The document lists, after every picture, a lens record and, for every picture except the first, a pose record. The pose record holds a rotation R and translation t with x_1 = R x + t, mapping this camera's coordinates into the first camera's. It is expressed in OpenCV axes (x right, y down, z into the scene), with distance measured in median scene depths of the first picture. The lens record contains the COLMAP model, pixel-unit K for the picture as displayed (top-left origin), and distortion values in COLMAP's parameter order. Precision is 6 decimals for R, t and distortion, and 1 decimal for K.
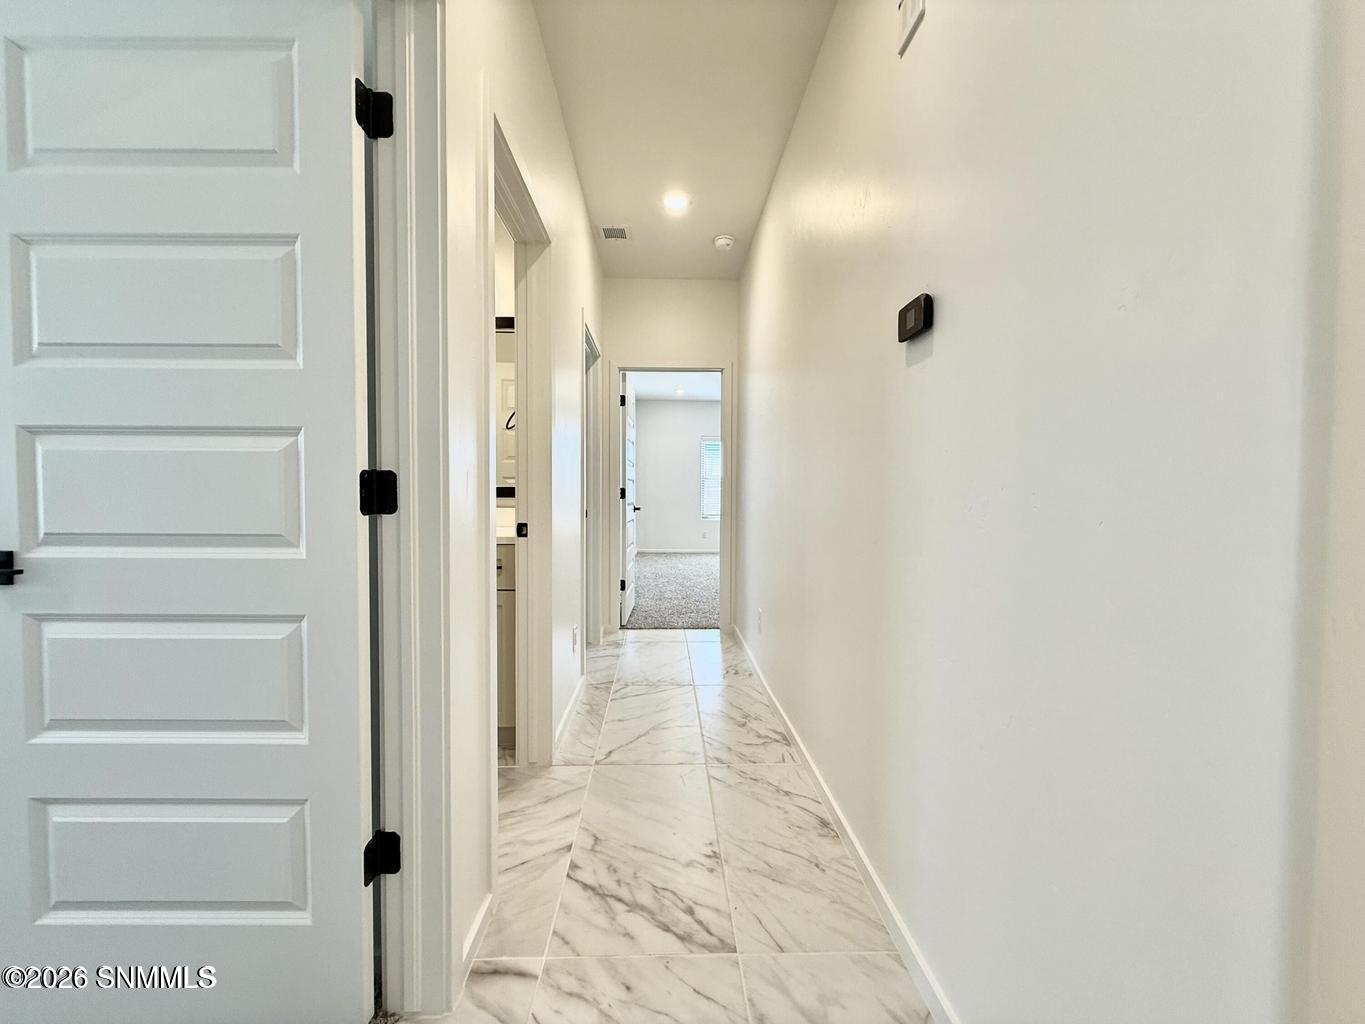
lens RADIAL K [[544.4, 0, 680.0], [0, 544.4, 515.7], [0, 0, 1]] dist [0.002245, -0.000609]
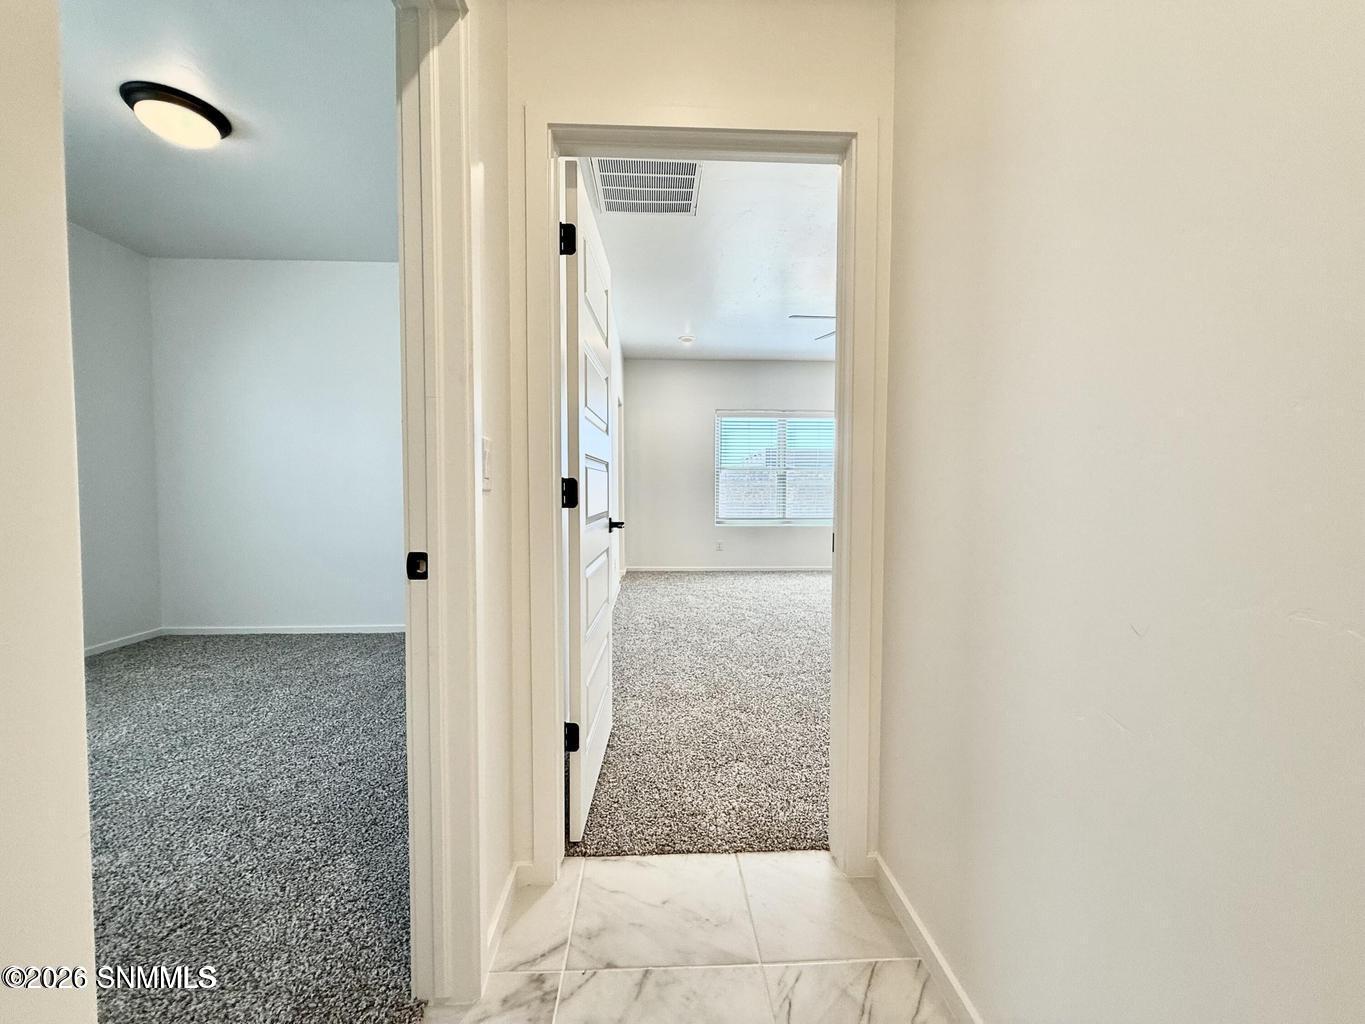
lens RADIAL K [[544.4, 0, 680.4], [0, 544.4, 509.3], [0, 0, 1]] dist [0.002245, -0.000609]
pose [[0.999912, -0.005018, 0.012275, -0.034724], [0.005049, 0.999984, -0.002515, -0.028153], [-0.012262, 0.002577, 0.999921, 0.624721]]
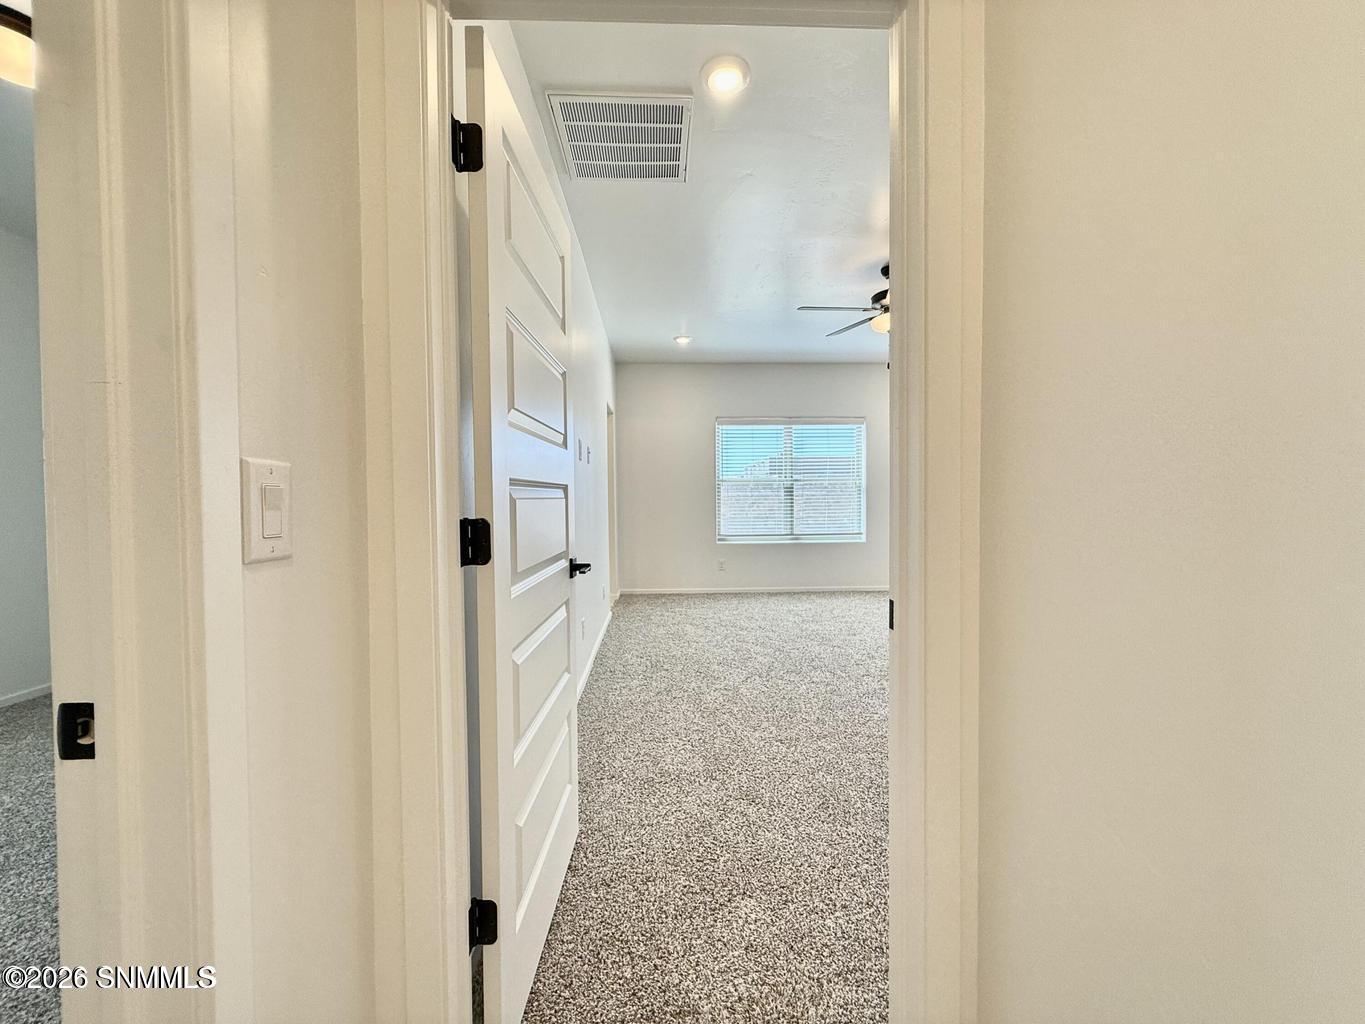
lens RADIAL K [[544.4, 0, 678.3], [0, 544.4, 509.4], [0, 0, 1]] dist [0.002245, -0.000609]
pose [[0.999871, -0.015900, 0.002219, -0.018370], [0.015940, 0.999685, -0.019388, -0.048633], [-0.001910, 0.019421, 0.999810, 0.757228]]
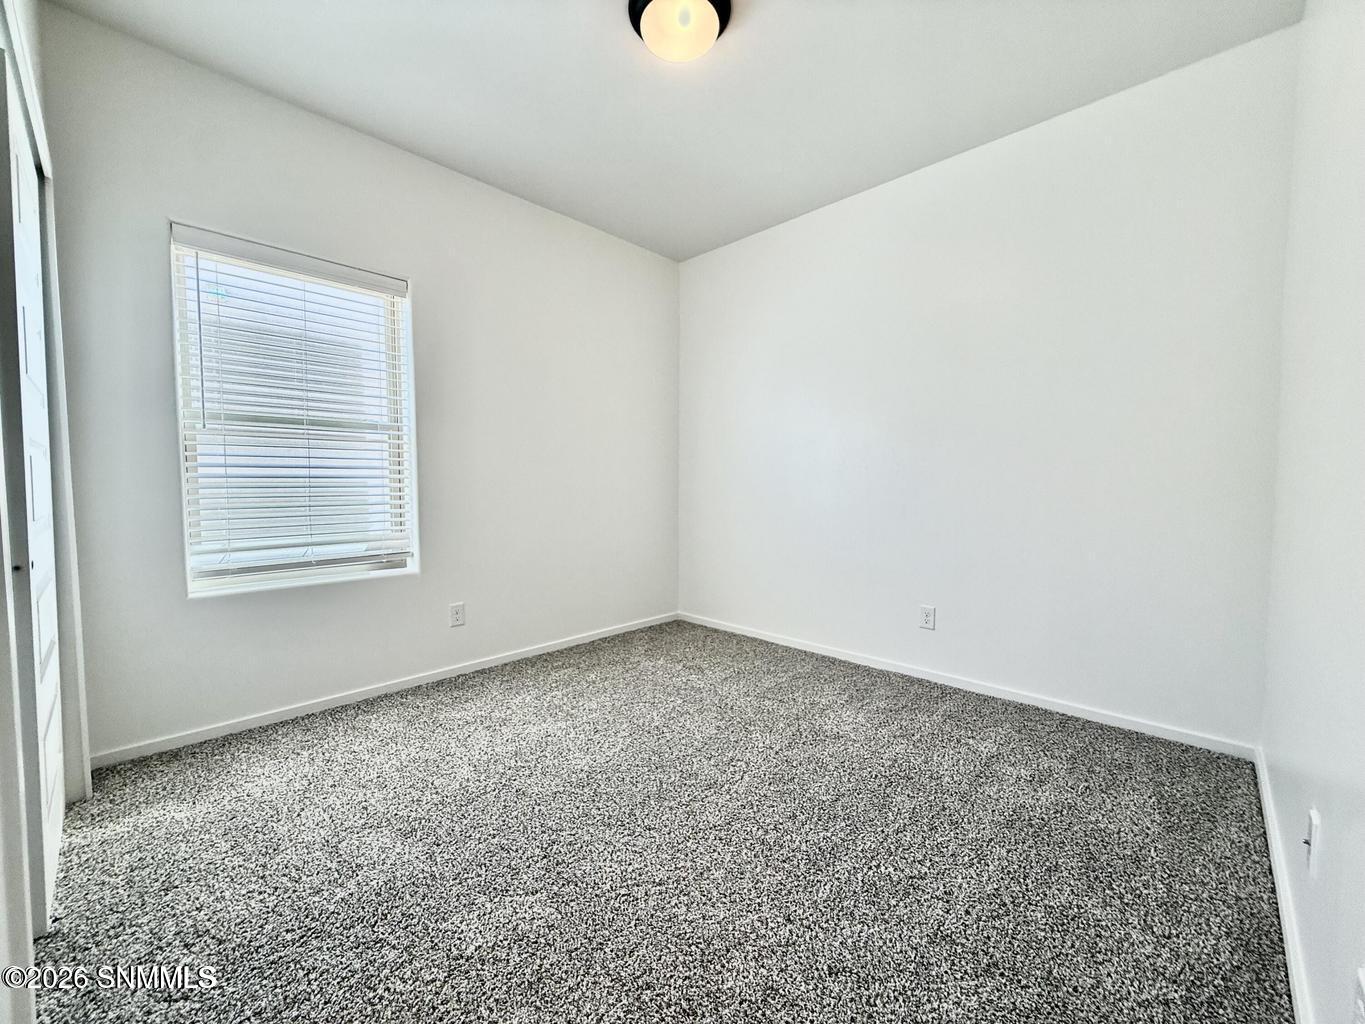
lens RADIAL K [[544.4, 0, 689.1], [0, 544.4, 509.7], [0, 0, 1]] dist [0.002245, -0.000609]
pose [[0.706724, 0.030441, -0.706834, -0.197060], [-0.027369, 0.999502, 0.015680, -0.033969], [0.706960, 0.008264, 0.707205, 0.869672]]
